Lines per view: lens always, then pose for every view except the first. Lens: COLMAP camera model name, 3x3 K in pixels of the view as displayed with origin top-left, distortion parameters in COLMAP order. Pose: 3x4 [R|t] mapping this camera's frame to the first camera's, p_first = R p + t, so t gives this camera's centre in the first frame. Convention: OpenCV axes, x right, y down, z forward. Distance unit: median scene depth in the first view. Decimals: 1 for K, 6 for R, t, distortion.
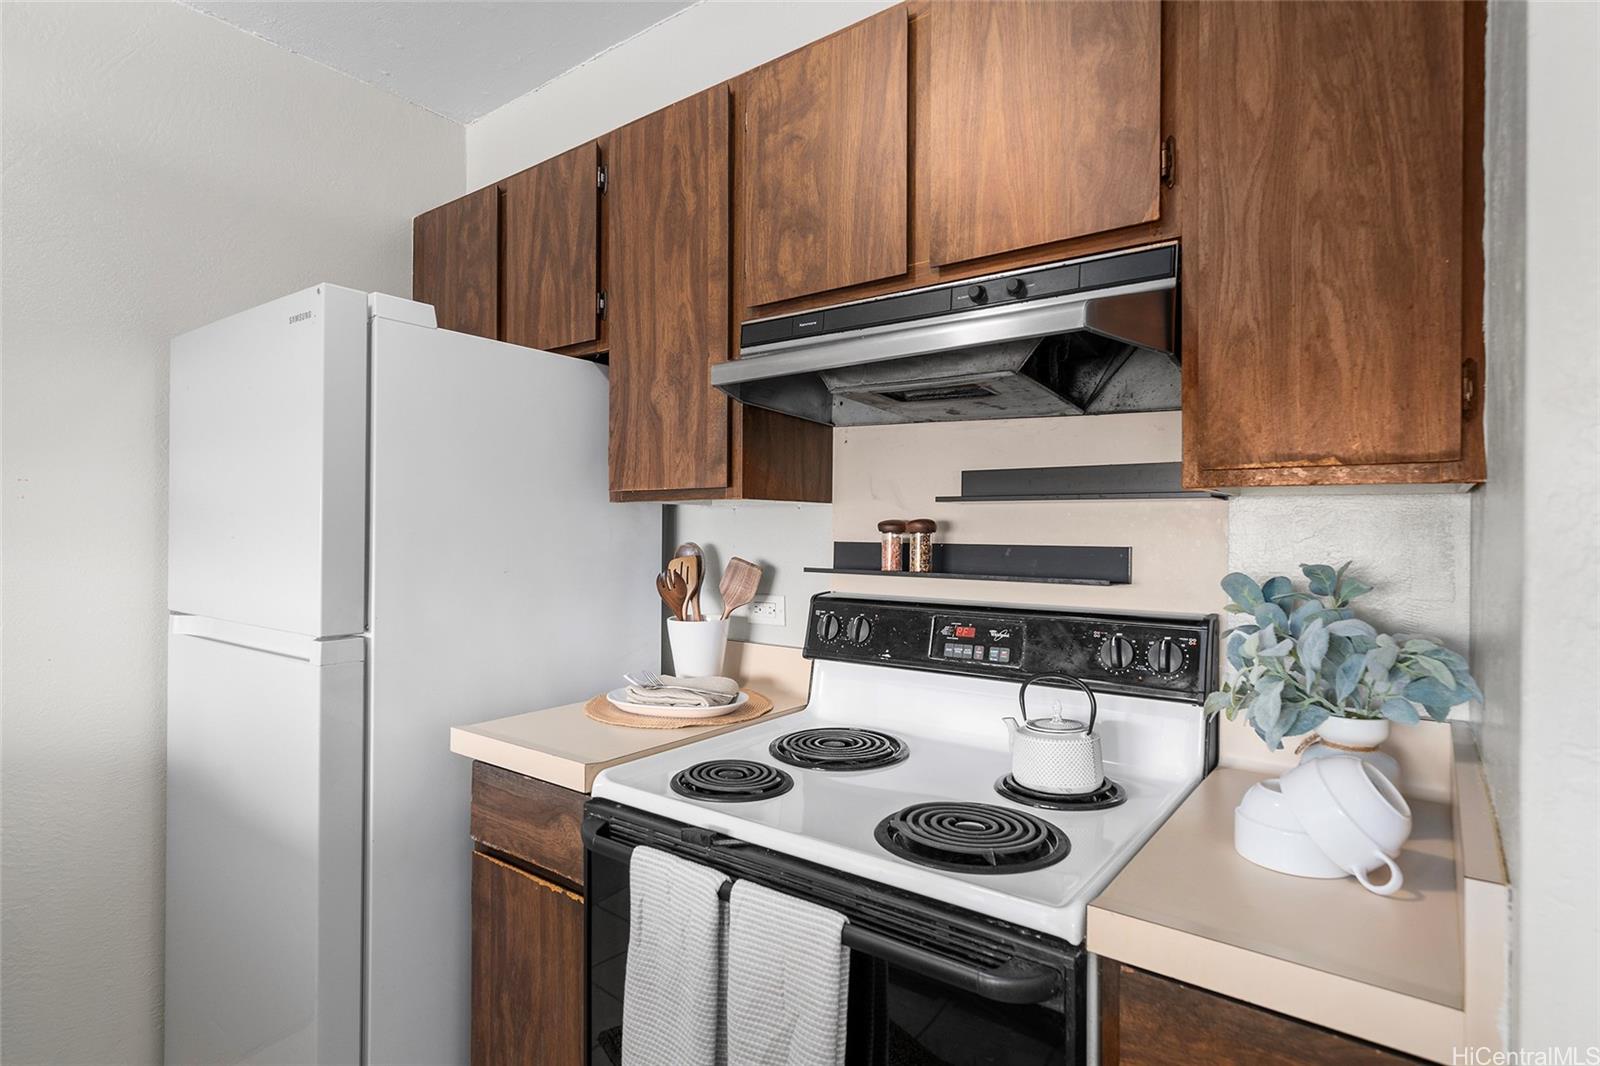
lens RADIAL K [[808.0, 0, 803.9], [0, 808.0, 540.0], [0, 0, 1]] dist [0.004301, 0.000068]
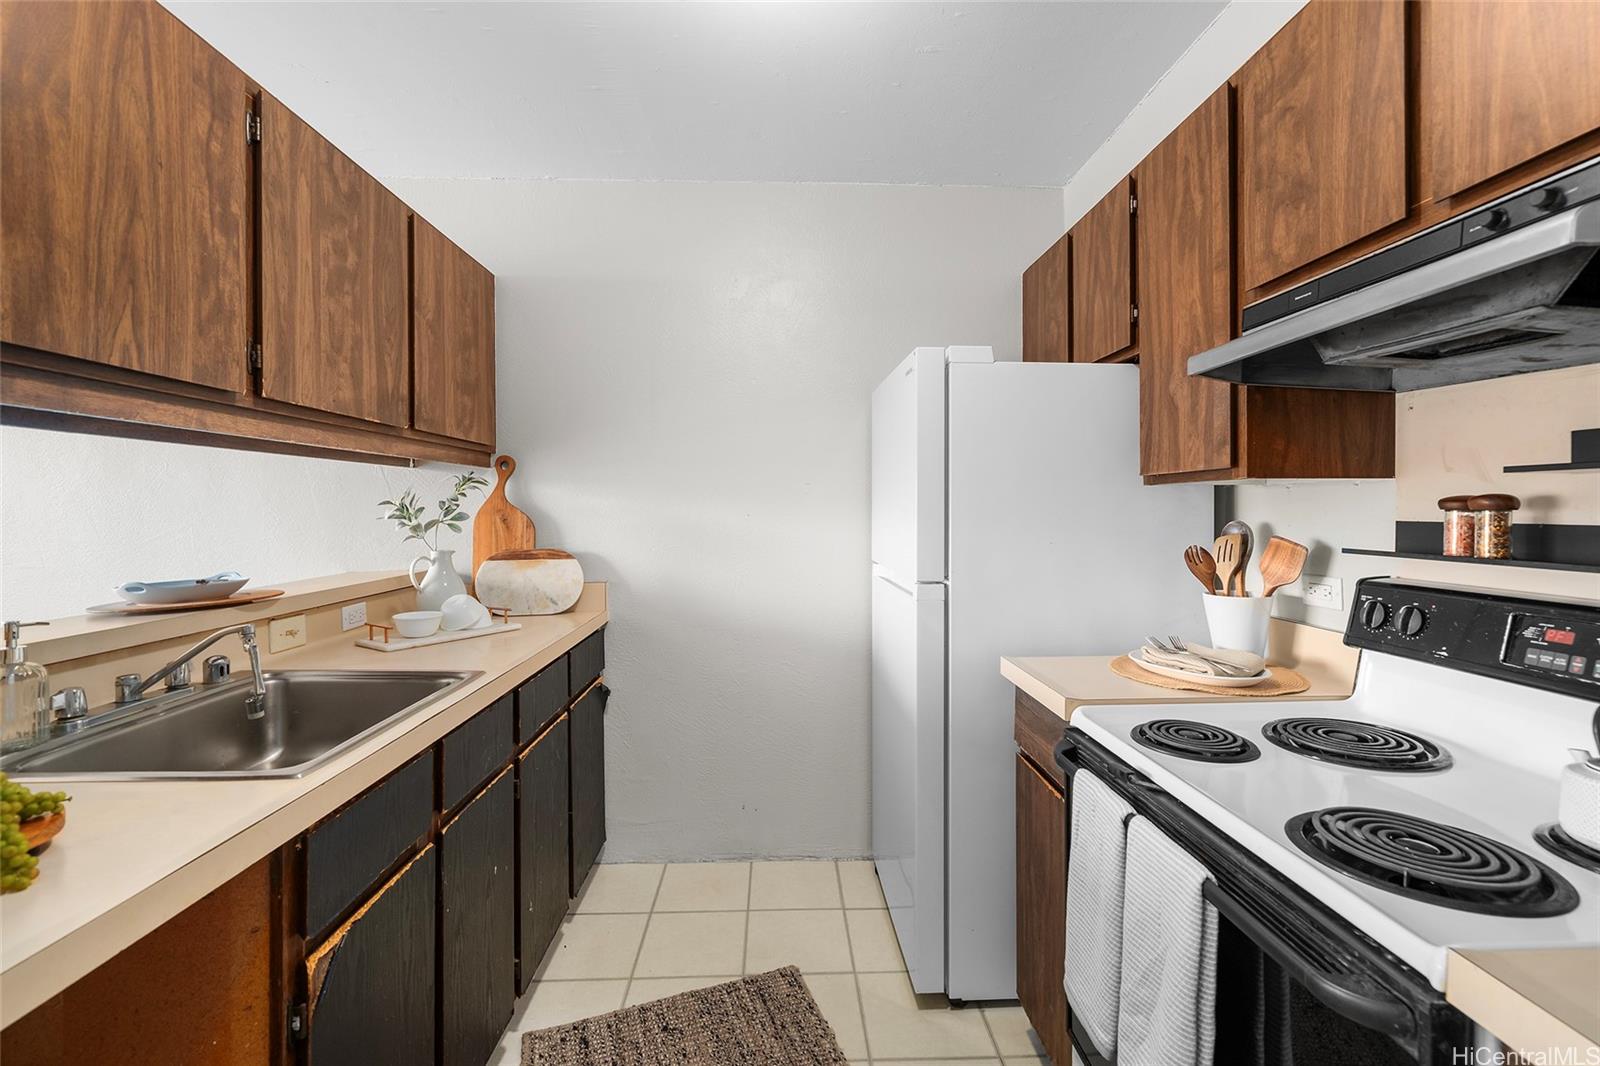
lens RADIAL K [[679.9, 0, 803.1], [0, 679.9, 525.4], [0, 0, 1]] dist [-0.000073, -0.000011]
pose [[0.649636, 0.011801, -0.760154, 0.216457], [-0.004441, 0.999921, 0.011728, 0.001002], [0.760232, -0.004243, 0.649638, 0.011160]]
